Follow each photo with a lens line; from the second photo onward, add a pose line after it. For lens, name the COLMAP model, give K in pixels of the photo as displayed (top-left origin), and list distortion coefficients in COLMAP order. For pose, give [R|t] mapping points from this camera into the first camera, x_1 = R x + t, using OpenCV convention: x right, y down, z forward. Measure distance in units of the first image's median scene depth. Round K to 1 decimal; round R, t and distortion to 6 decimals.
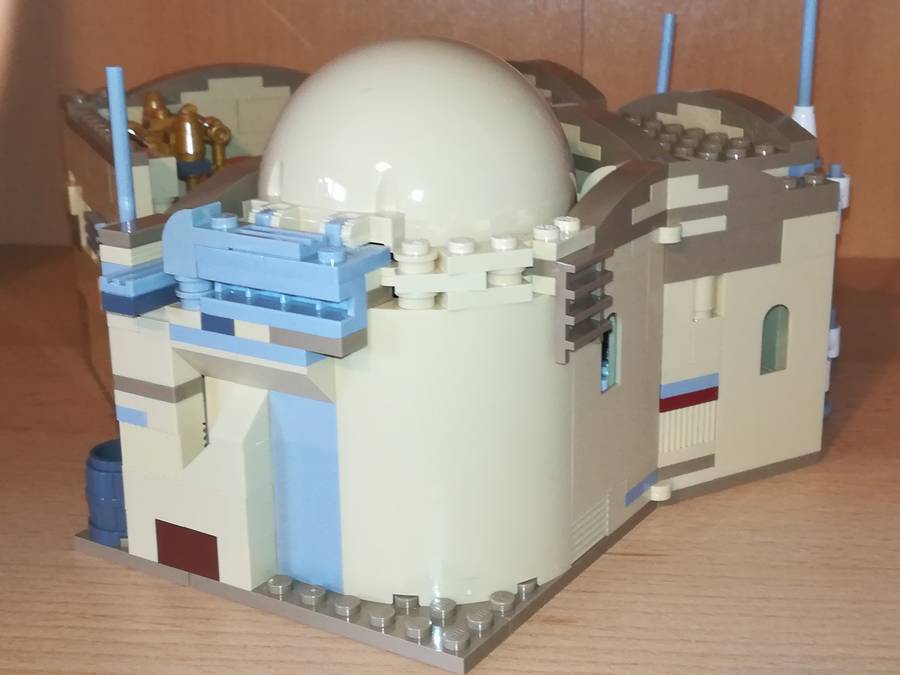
lens RADIAL K [[1387.5, 0, 451.5], [0, 1387.5, 322.3], [0, 0, 1]] dist [0.032781, 0.069985]
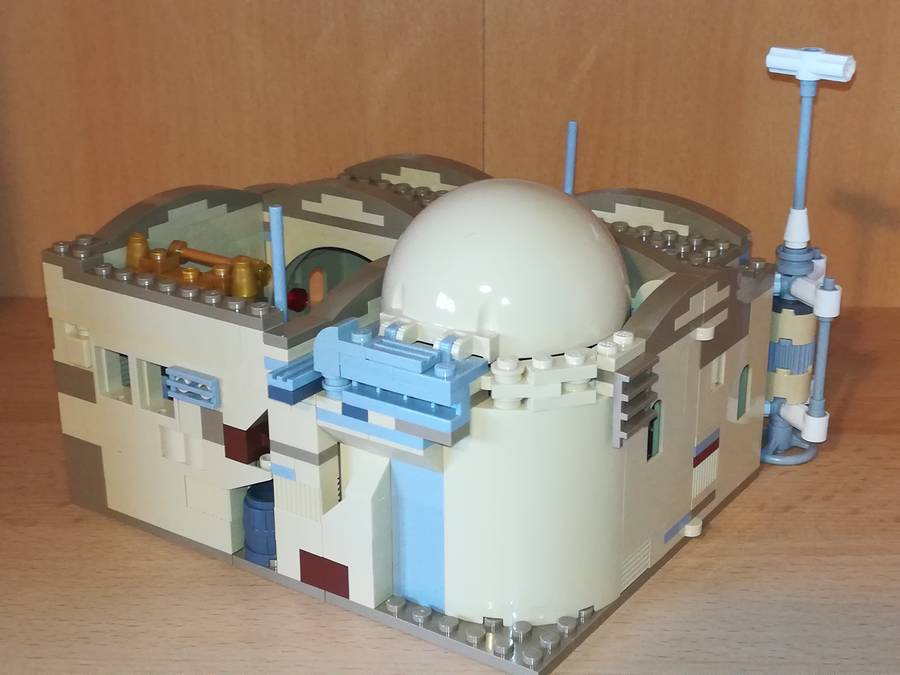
lens RADIAL K [[1387.5, 0, 451.5], [0, 1387.5, 322.3], [0, 0, 1]] dist [0.032781, 0.069985]
pose [[0.999147, 0.020252, -0.035977, -0.030109], [-0.018023, 0.997960, 0.061241, -0.158870], [0.037144, -0.060540, 0.997474, -0.288465]]
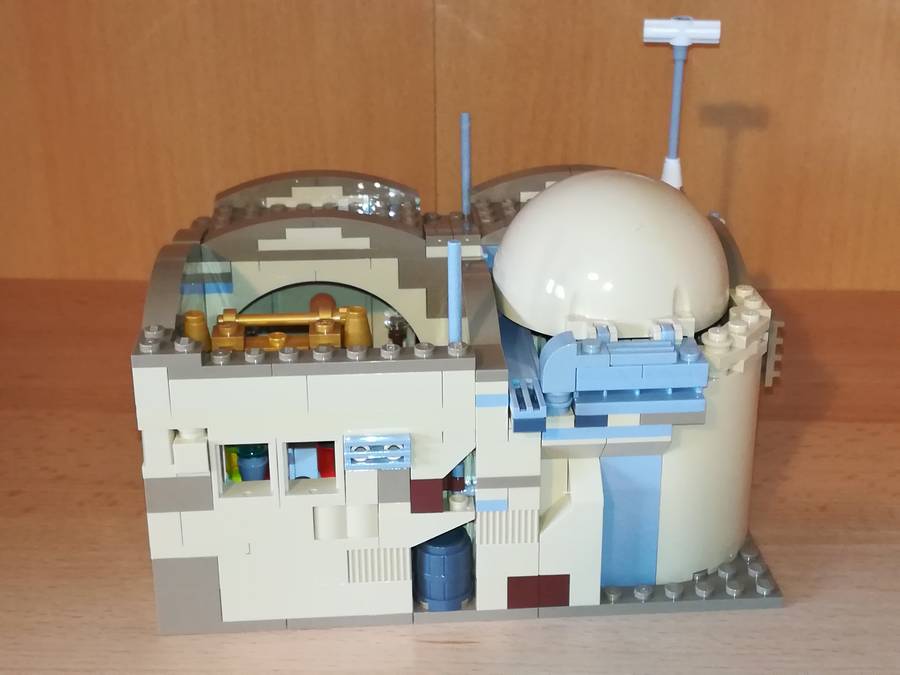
lens RADIAL K [[1387.5, 0, 451.5], [0, 1387.5, 322.3], [0, 0, 1]] dist [0.032781, 0.069985]
pose [[0.805240, -0.218942, 0.551046, -0.952518], [0.168253, 0.975503, 0.141721, -0.291166], [-0.568576, -0.021404, 0.822352, -0.019632]]
